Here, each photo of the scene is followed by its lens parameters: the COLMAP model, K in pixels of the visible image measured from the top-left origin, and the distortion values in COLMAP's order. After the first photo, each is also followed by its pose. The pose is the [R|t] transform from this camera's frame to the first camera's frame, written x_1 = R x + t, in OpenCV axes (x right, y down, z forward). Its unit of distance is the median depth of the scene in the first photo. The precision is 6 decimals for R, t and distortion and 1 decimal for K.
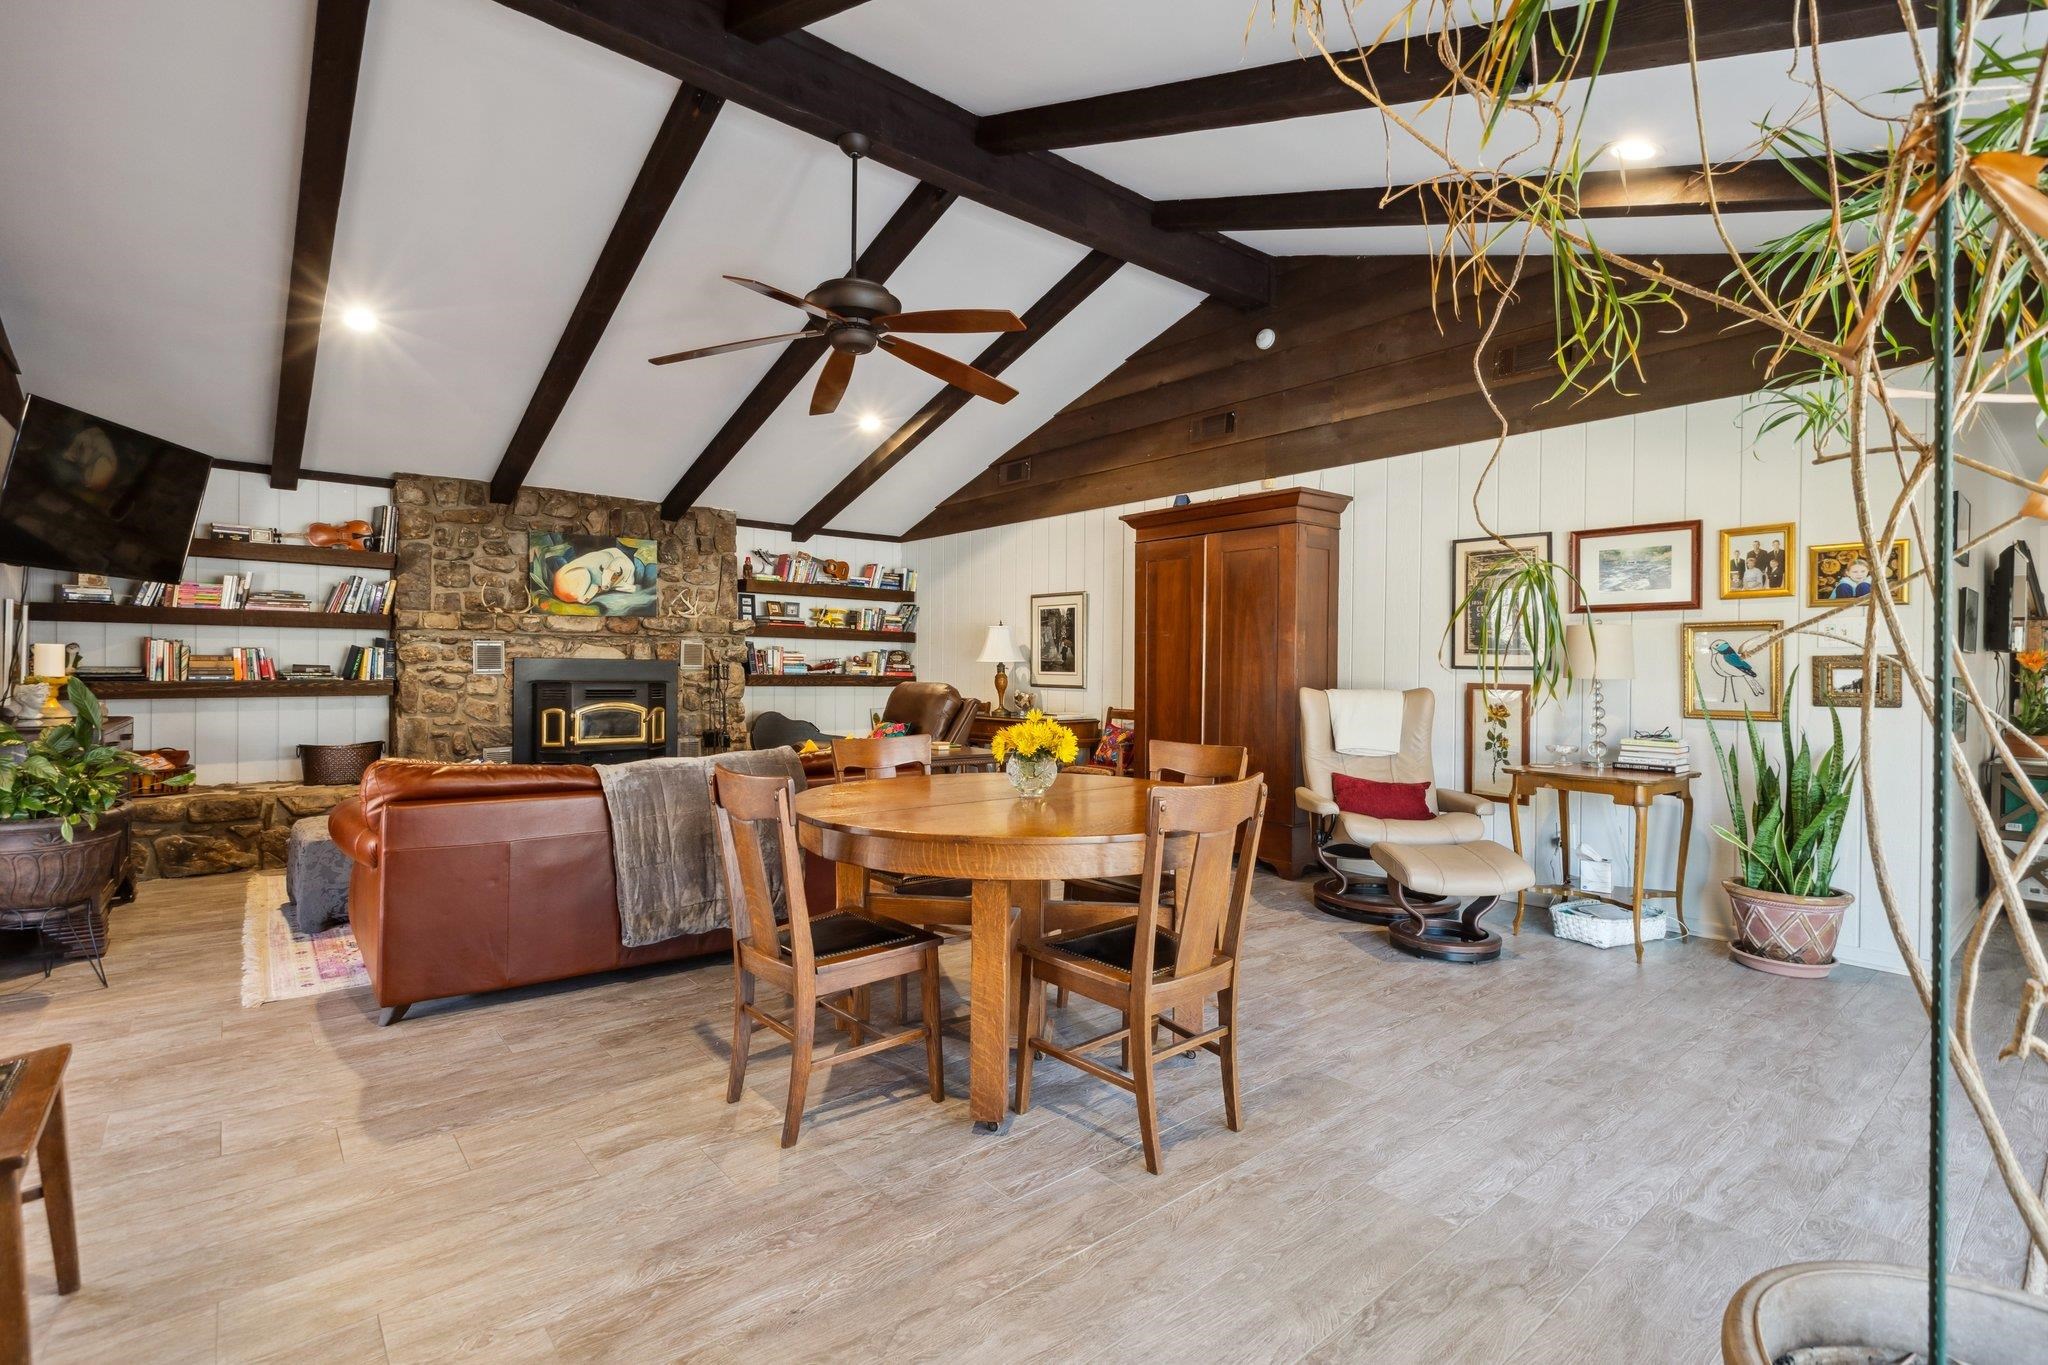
lens RADIAL K [[933.7, 0, 1022.6], [0, 933.7, 674.7], [0, 0, 1]] dist [0.004714, -0.001748]
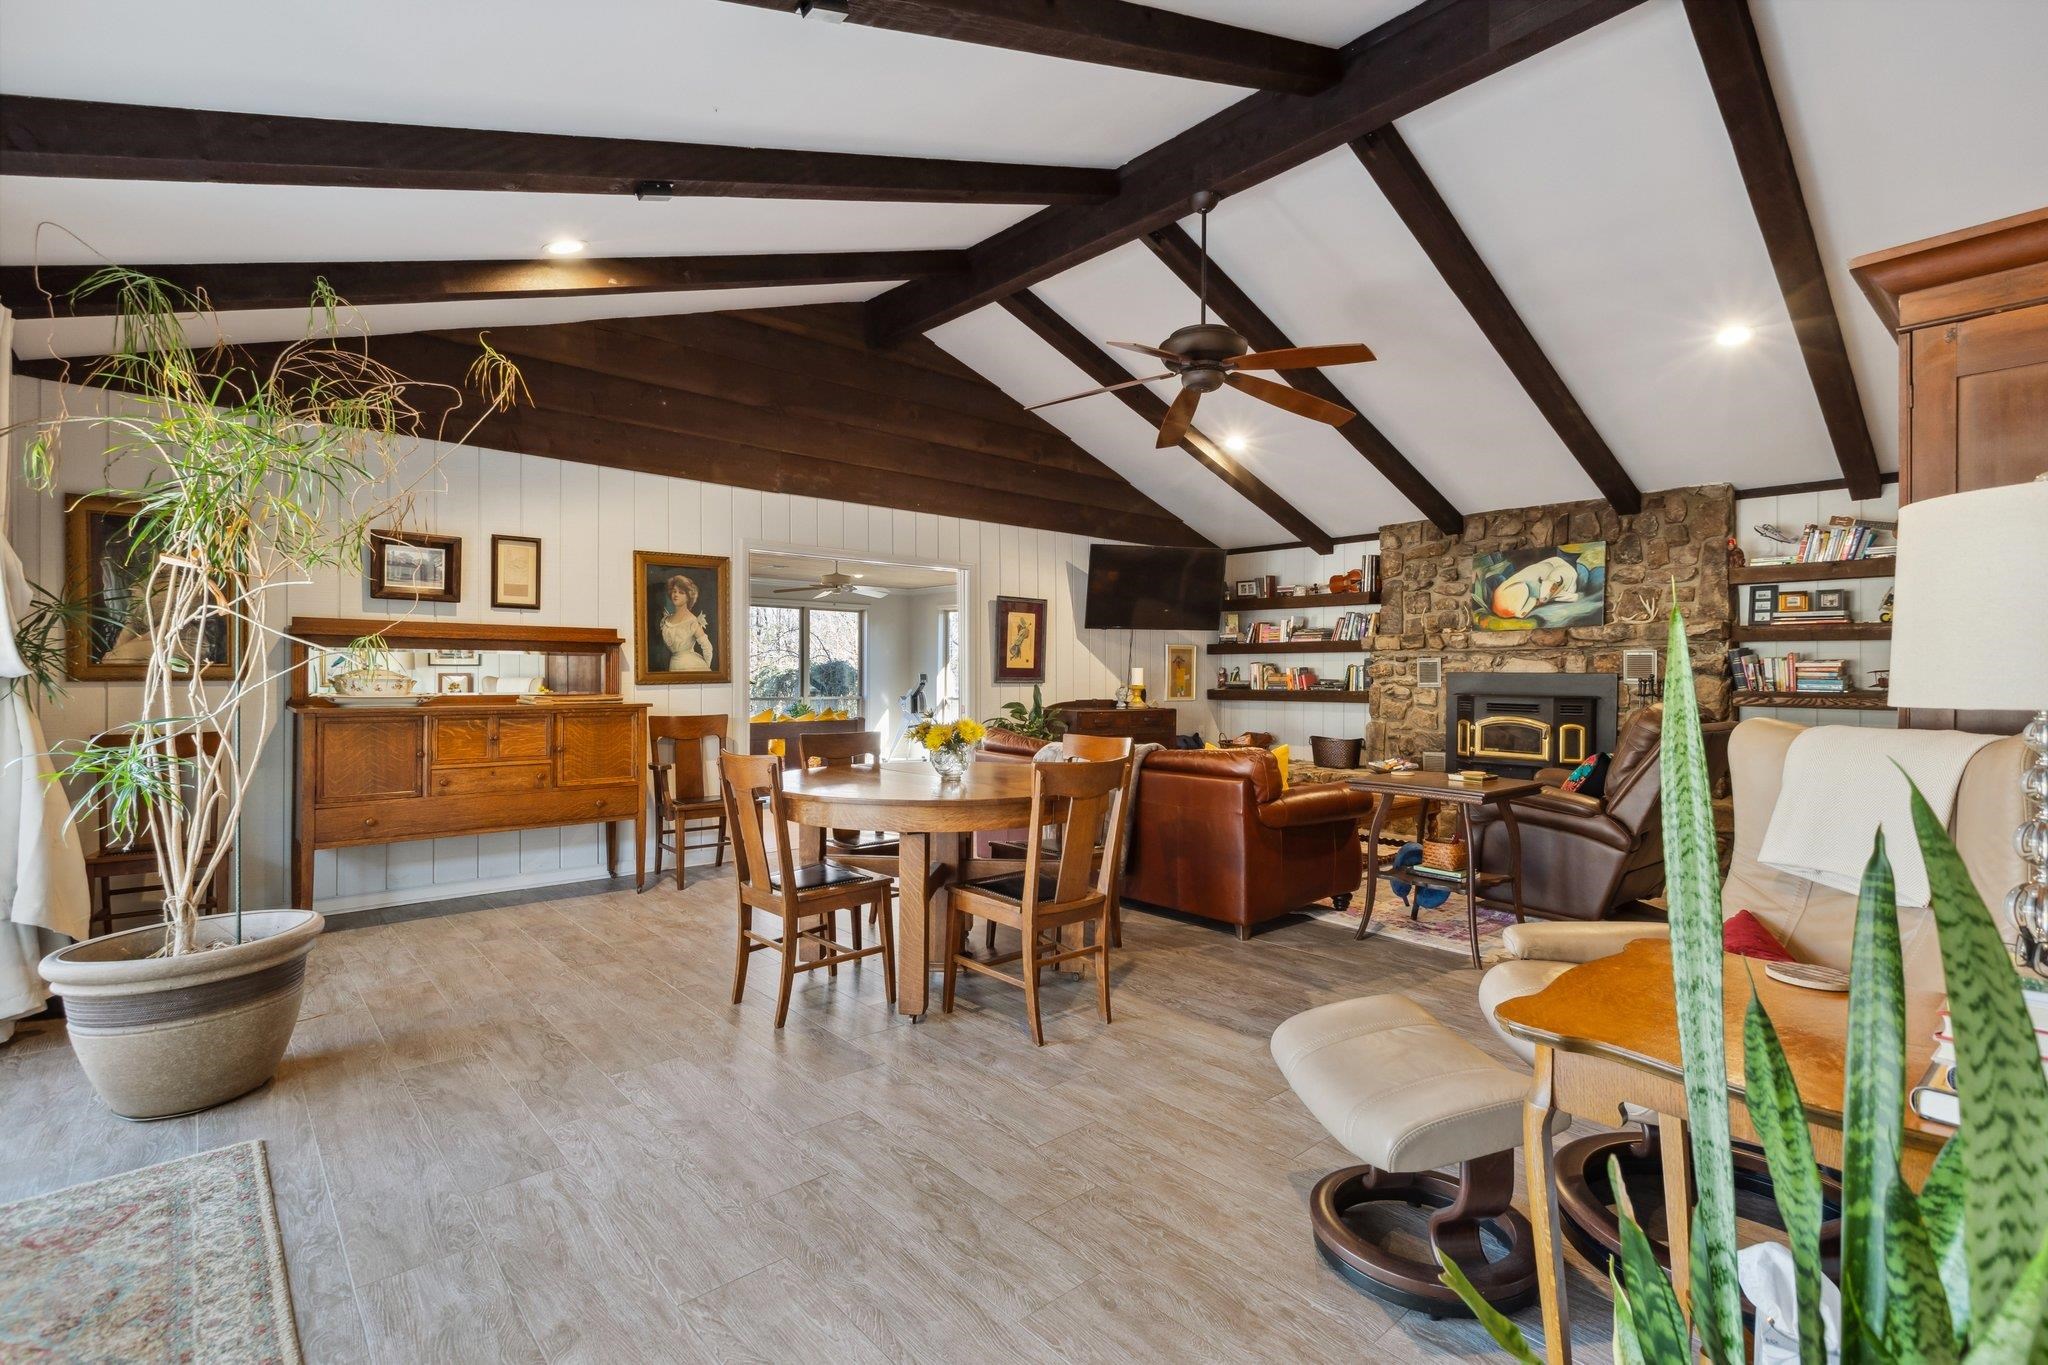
lens RADIAL K [[933.7, 0, 1017.7], [0, 933.7, 677.1], [0, 0, 1]] dist [0.004714, -0.001748]
pose [[0.031526, -0.005921, -0.999485, 0.544844], [-0.012441, 0.999903, -0.006316, 0.000653], [0.999426, 0.012634, 0.031449, 0.452653]]
